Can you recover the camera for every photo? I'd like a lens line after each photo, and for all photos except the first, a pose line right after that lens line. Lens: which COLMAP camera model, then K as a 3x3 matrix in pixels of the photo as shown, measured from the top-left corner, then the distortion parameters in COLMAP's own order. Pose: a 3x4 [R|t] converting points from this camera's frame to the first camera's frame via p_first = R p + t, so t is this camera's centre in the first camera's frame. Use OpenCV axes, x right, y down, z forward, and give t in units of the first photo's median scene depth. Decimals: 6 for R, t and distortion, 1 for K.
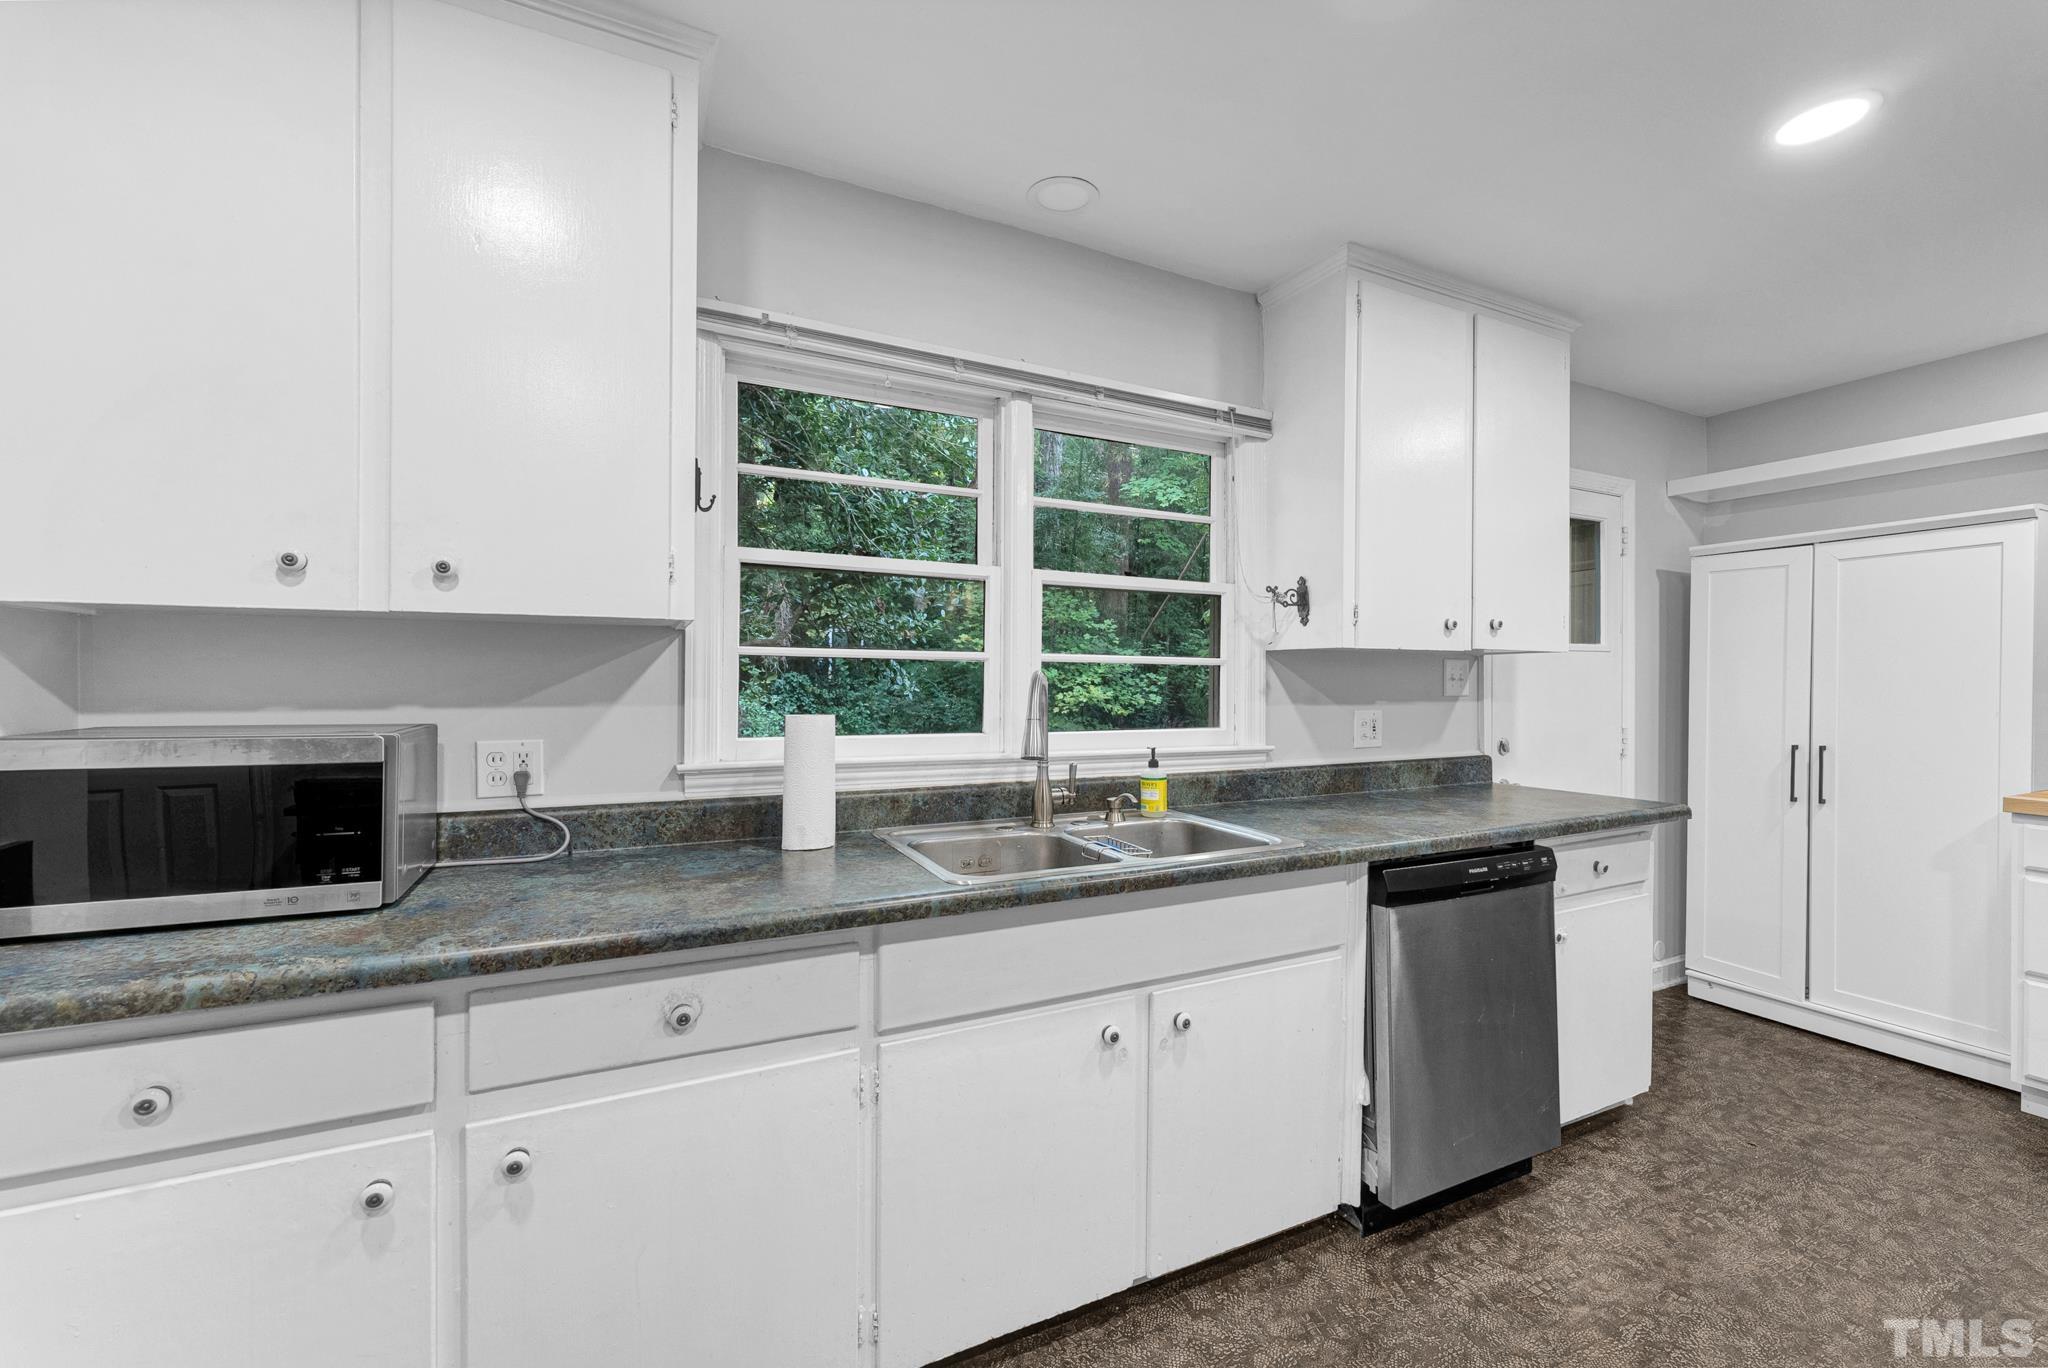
lens RADIAL K [[826.2, 0, 1020.6], [0, 826.2, 684.3], [0, 0, 1]] dist [-0.000081, -0.000499]
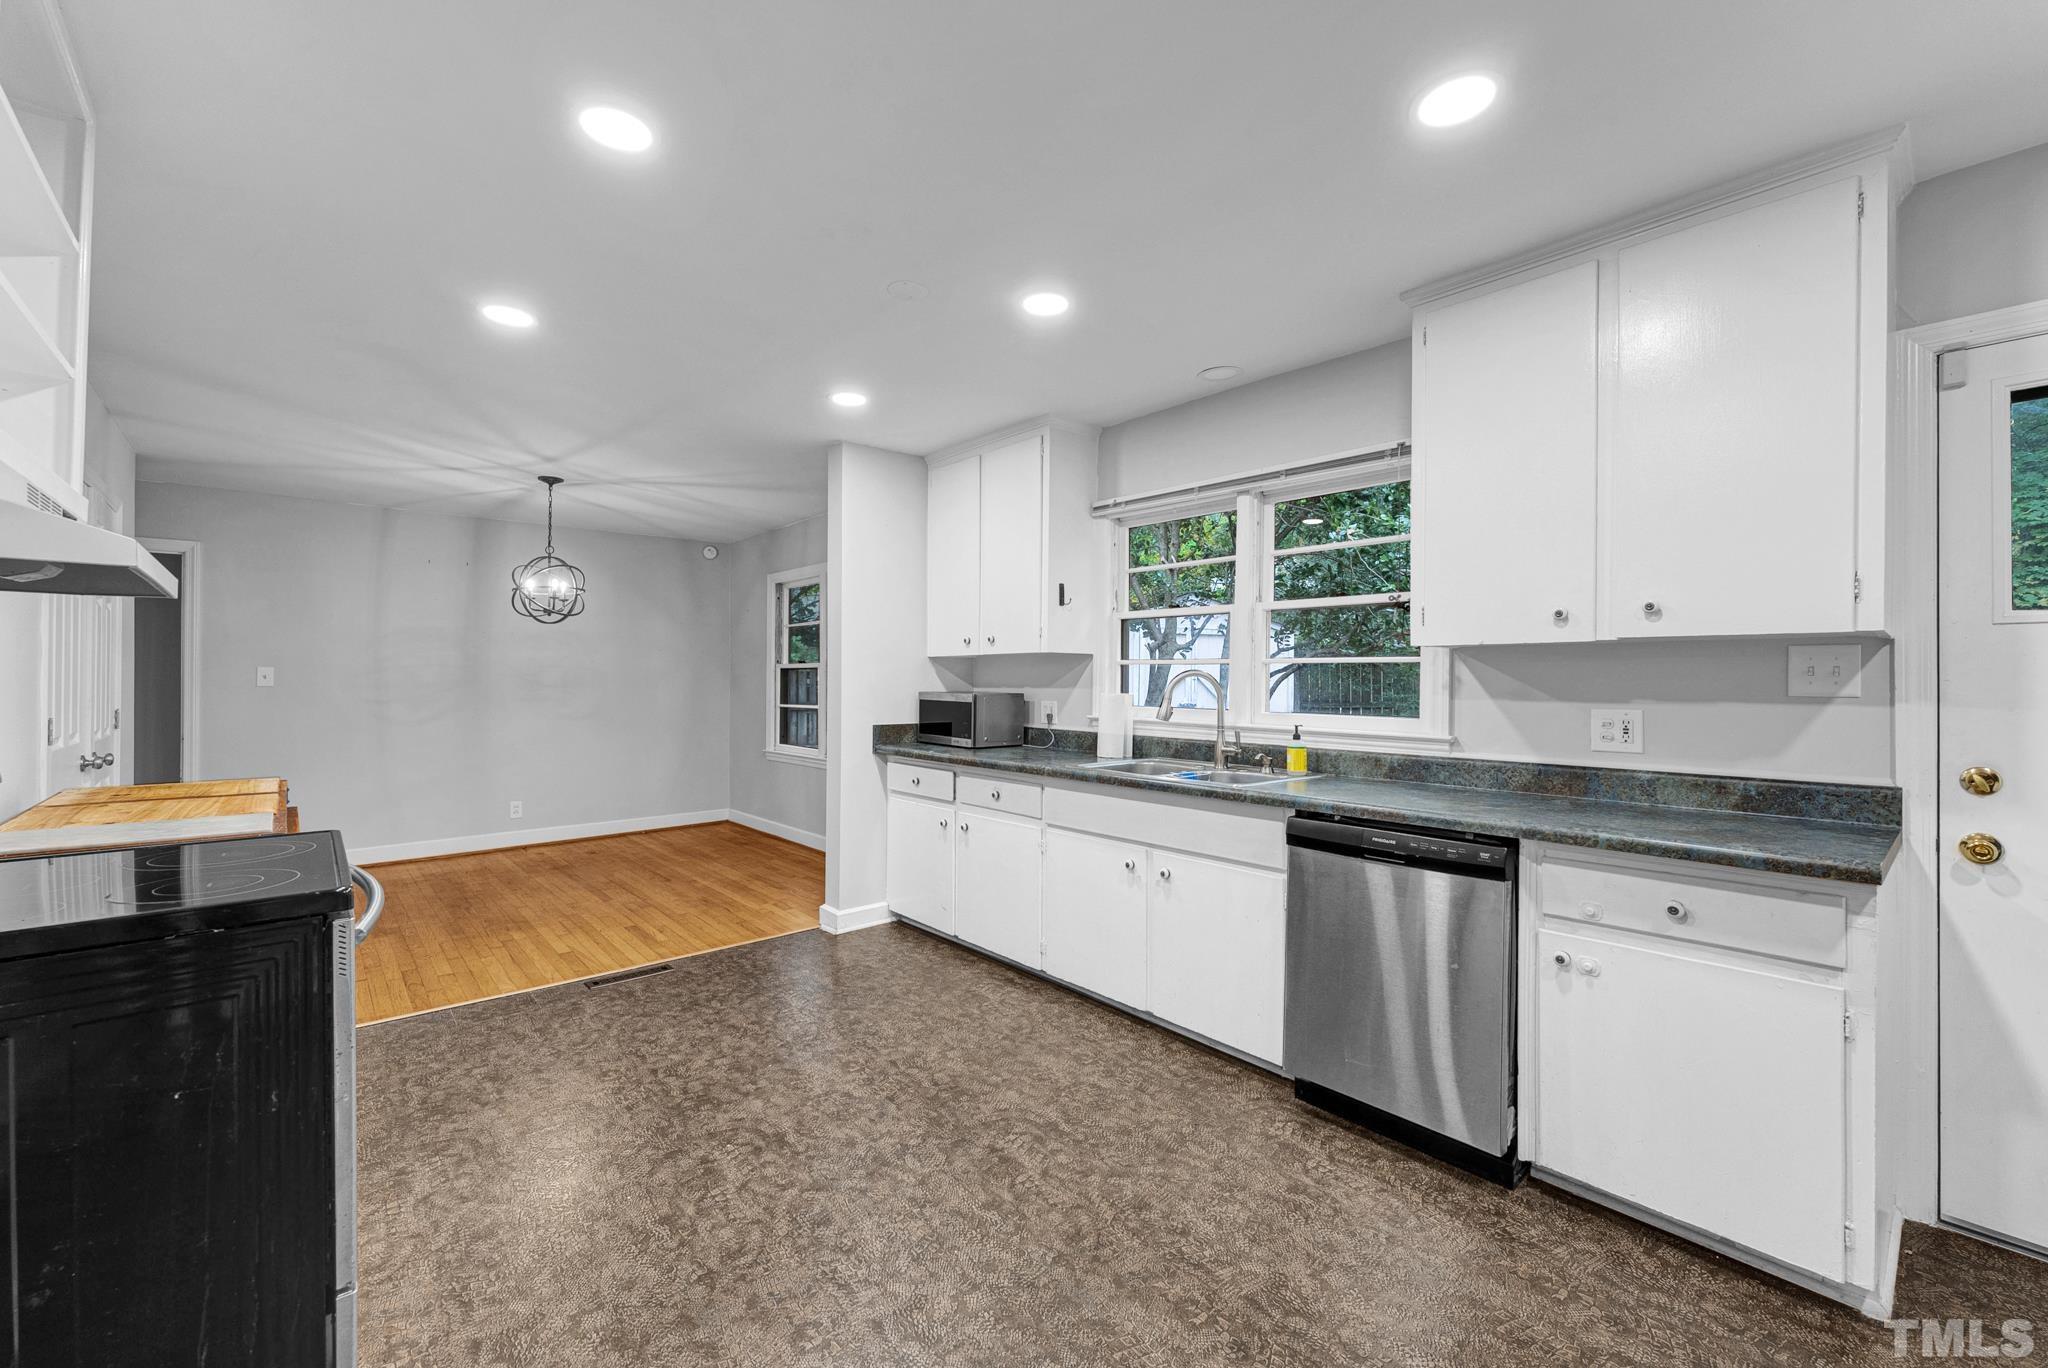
lens RADIAL K [[835.4, 0, 1024.0], [0, 835.4, 684.0], [0, 0, 1]] dist [0.000838, -0.000229]
pose [[0.263862, 0.002384, -0.964558, 1.435151], [-0.007728, 0.999970, 0.000358, 0.011307], [0.964530, 0.007360, 0.263872, 0.203682]]
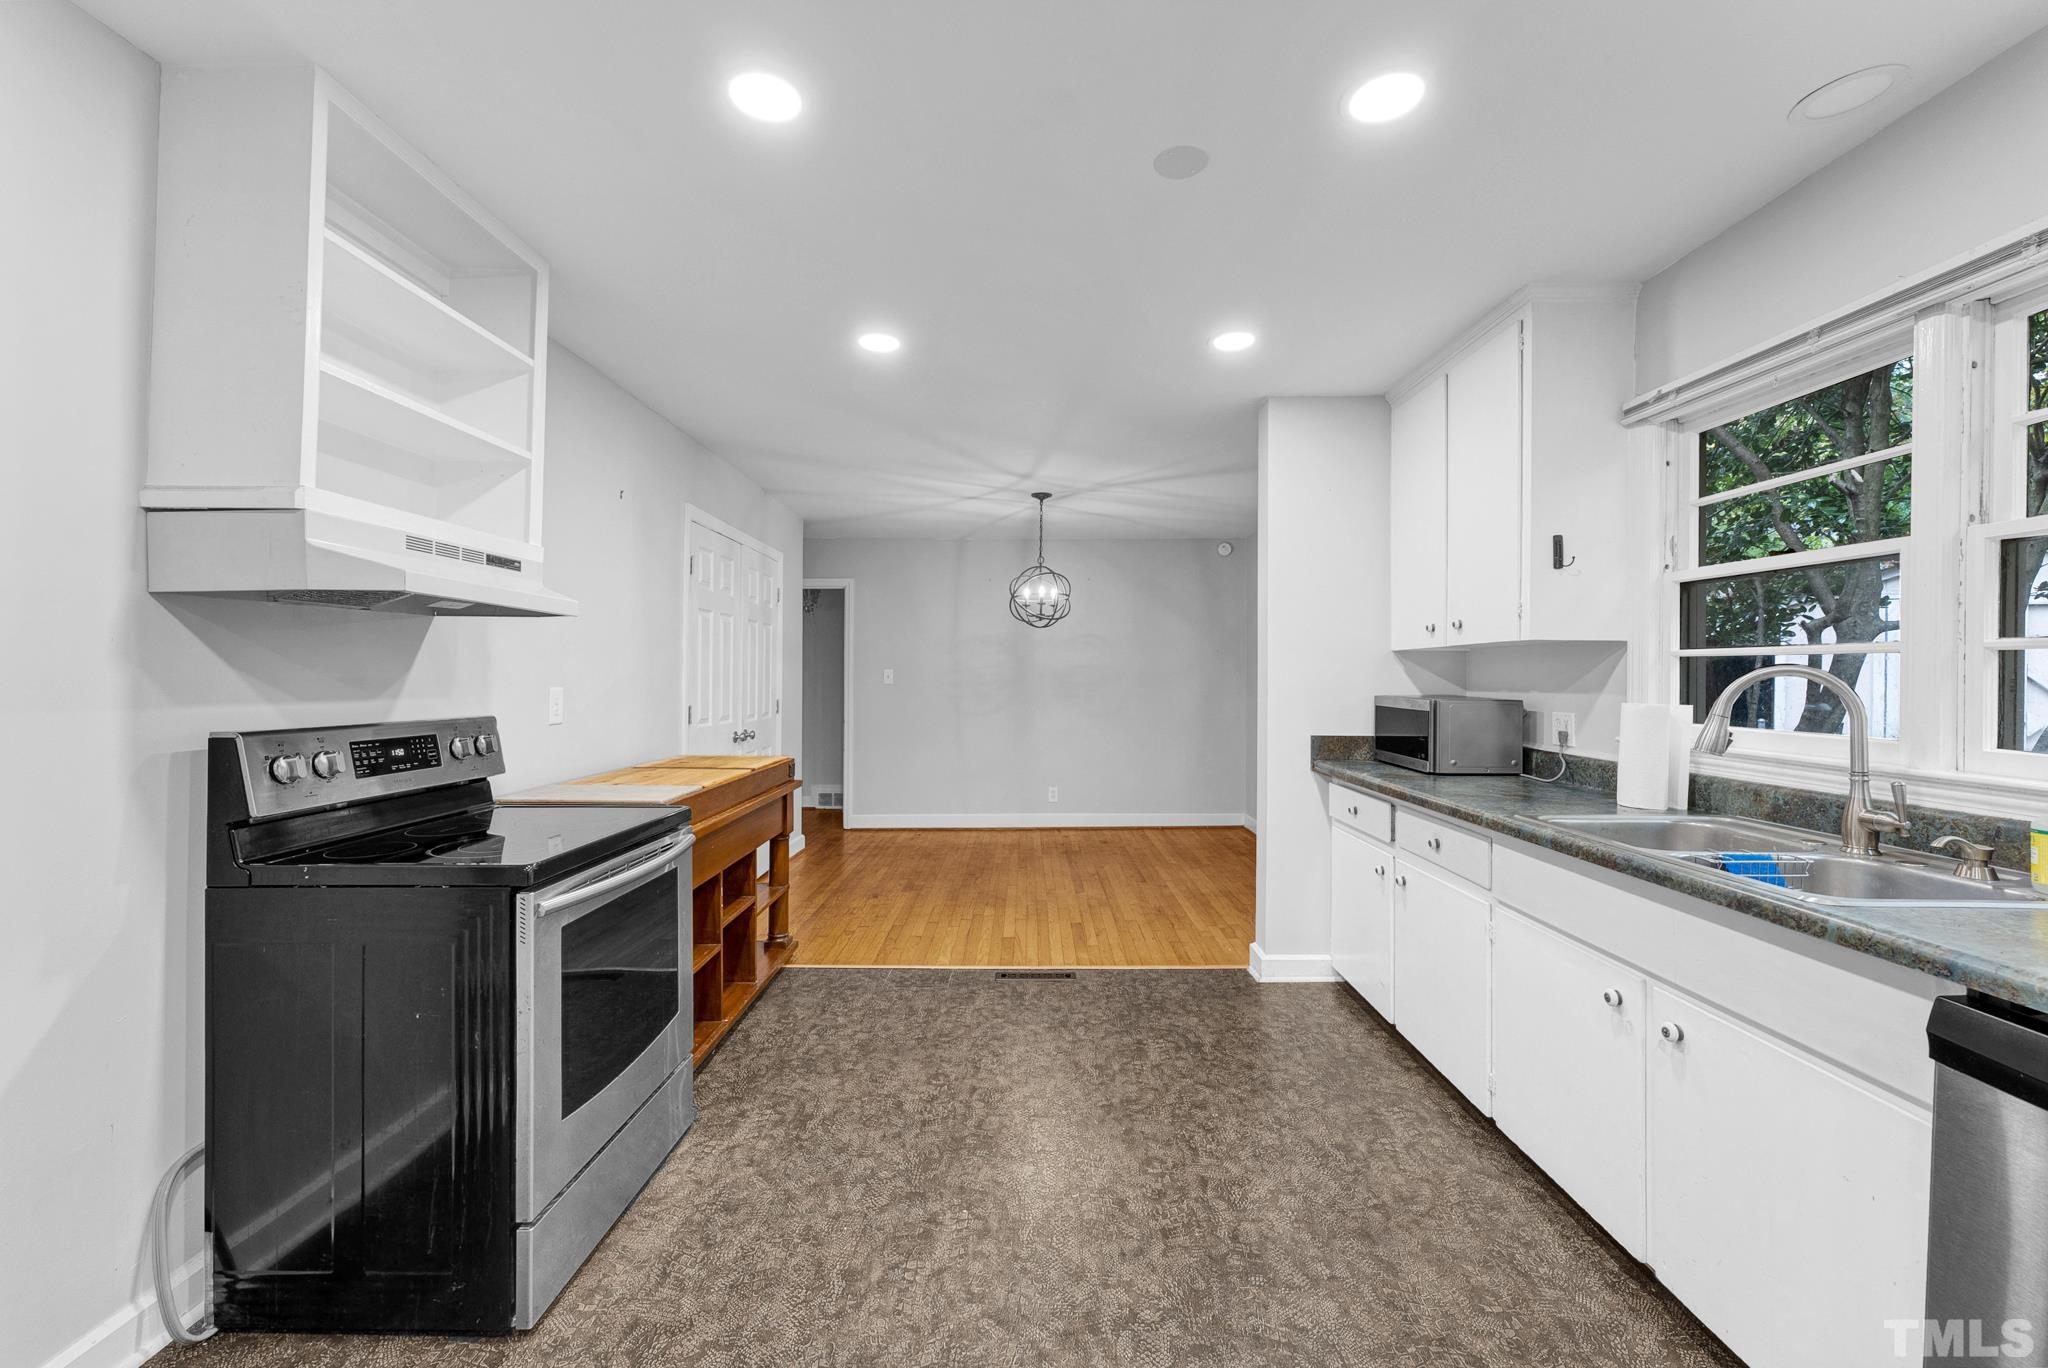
lens RADIAL K [[823.8, 0, 1023.1], [0, 823.8, 673.5], [0, 0, 1]] dist [-0.000262, -0.000065]
pose [[-0.442259, -0.009227, -0.896840, 1.103483], [-0.010967, 0.999928, -0.004880, 0.005976], [0.896820, 0.007678, -0.442329, 0.596032]]
